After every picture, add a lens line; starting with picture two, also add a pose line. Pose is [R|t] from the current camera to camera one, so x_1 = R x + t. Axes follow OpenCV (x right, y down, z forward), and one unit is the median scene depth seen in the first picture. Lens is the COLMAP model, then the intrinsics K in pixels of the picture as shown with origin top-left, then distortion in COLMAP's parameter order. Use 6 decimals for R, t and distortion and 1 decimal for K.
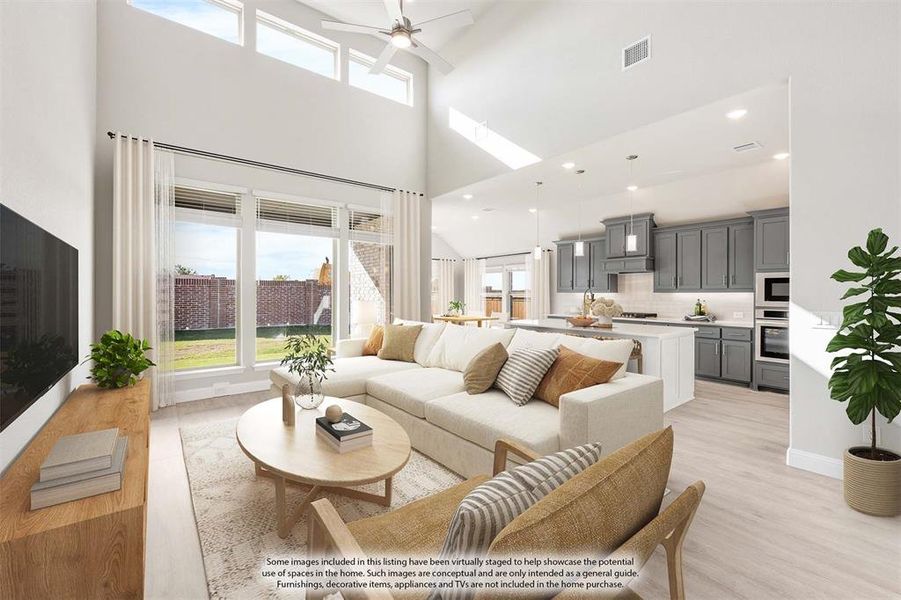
lens RADIAL K [[372.5, 0, 451.5], [0, 372.5, 291.7], [0, 0, 1]] dist [-0.008383, 0.000578]
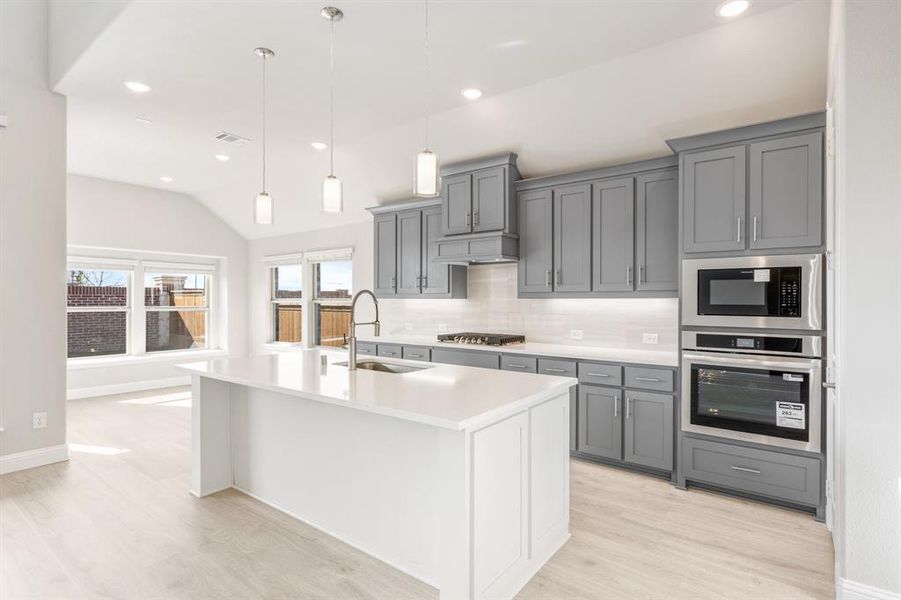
lens RADIAL K [[454.5, 0, 452.5], [0, 454.5, 298.8], [0, 0, 1]] dist [0.004386, -0.000853]
pose [[0.966513, -0.001513, 0.256614, 0.293735], [0.000597, 0.999993, 0.003648, 0.000536], [-0.256618, -0.003372, 0.966507, 0.393771]]
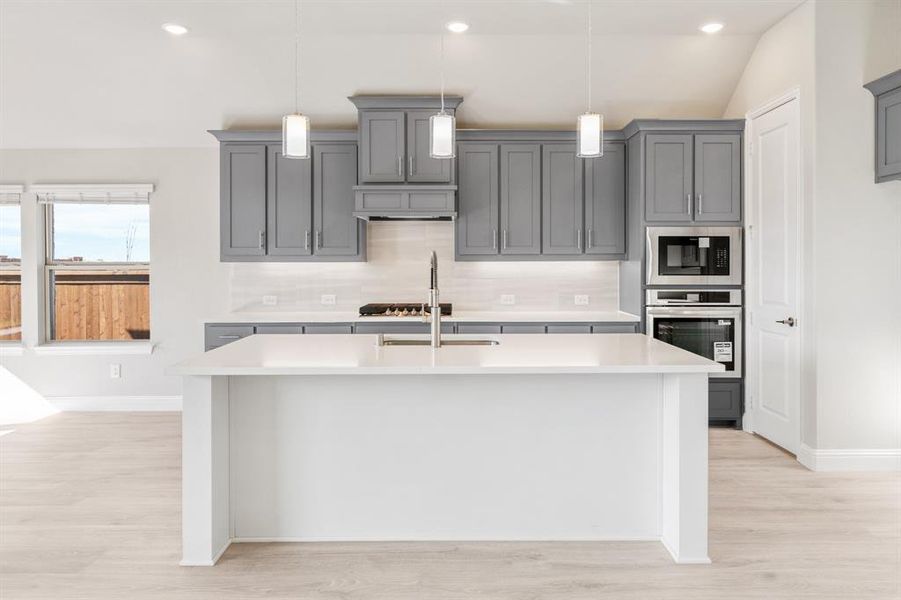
lens RADIAL K [[591.8, 0, 458.4], [0, 591.8, 267.2], [0, 0, 1]] dist [-0.008782, 0.003334]
pose [[0.616421, -0.007023, 0.787386, -0.072403], [-0.000358, 0.999958, 0.009200, 0.003247], [-0.787417, -0.005952, 0.616392, 0.549222]]
